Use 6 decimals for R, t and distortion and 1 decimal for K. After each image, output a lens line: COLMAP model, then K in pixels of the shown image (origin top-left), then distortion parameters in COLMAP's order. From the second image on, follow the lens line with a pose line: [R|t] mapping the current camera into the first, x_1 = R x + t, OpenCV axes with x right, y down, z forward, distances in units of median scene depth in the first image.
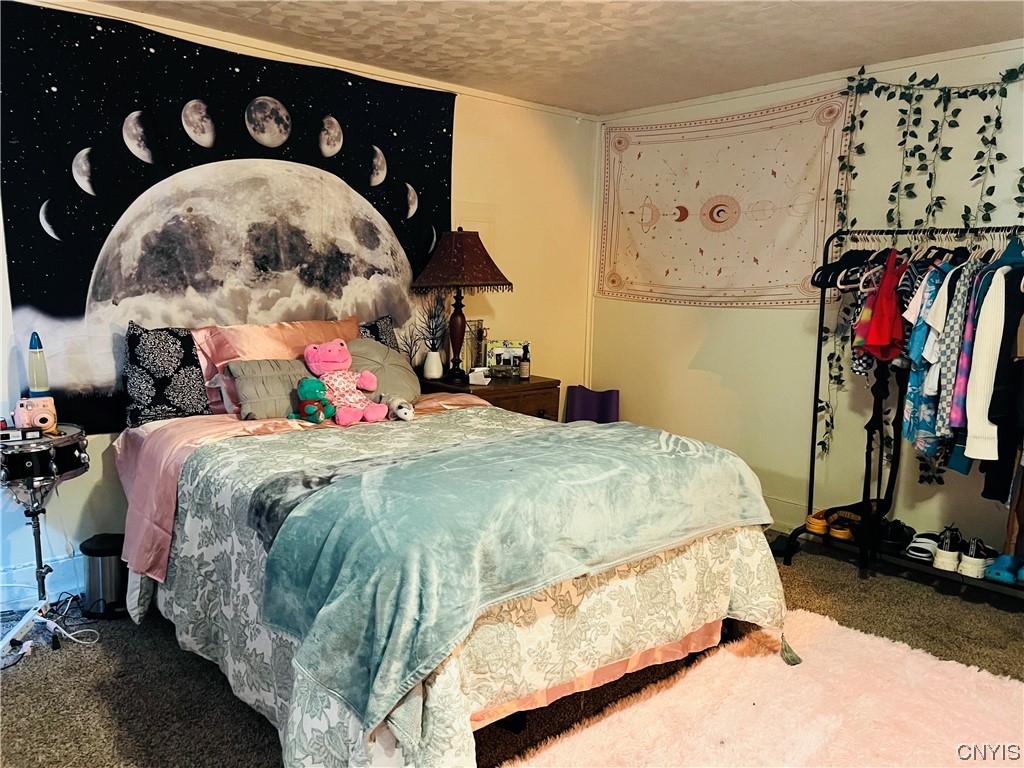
lens RADIAL K [[771.0, 0, 509.0], [0, 771.0, 380.2], [0, 0, 1]] dist [-0.010475, -0.028931]
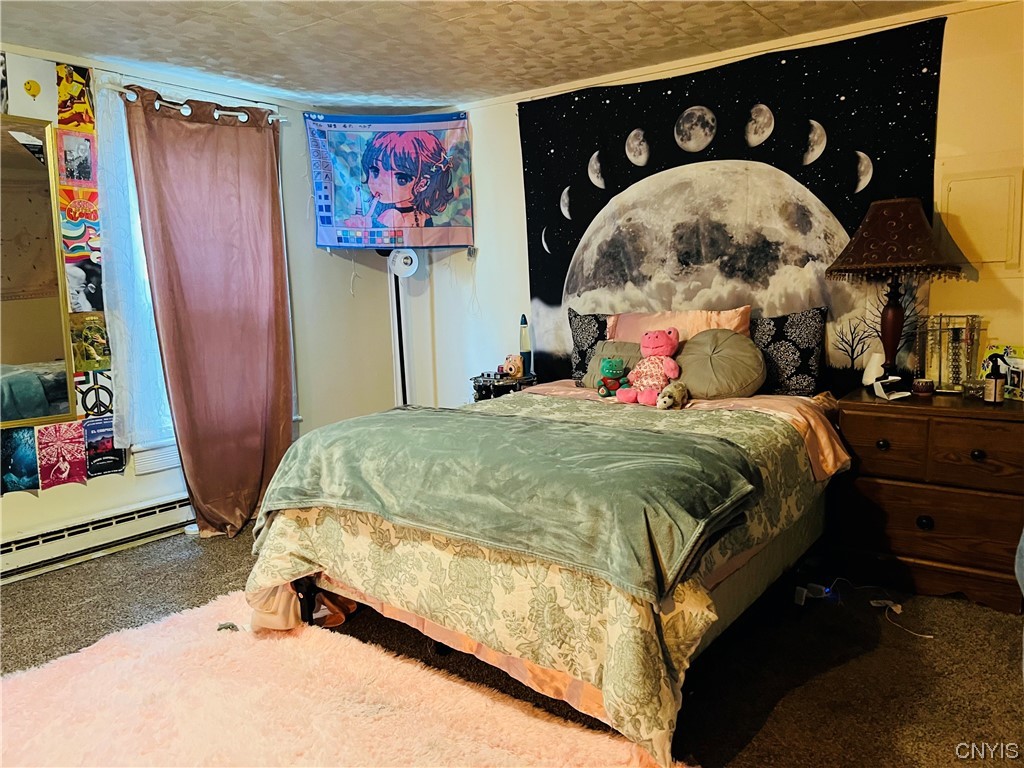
lens RADIAL K [[771.0, 0, 508.9], [0, 771.0, 387.2], [0, 0, 1]] dist [-0.010475, -0.028931]
pose [[0.179495, 0.104473, -0.978196, 0.743508], [-0.094096, 0.991609, 0.088640, -0.041870], [0.979248, 0.076134, 0.187820, 0.552296]]
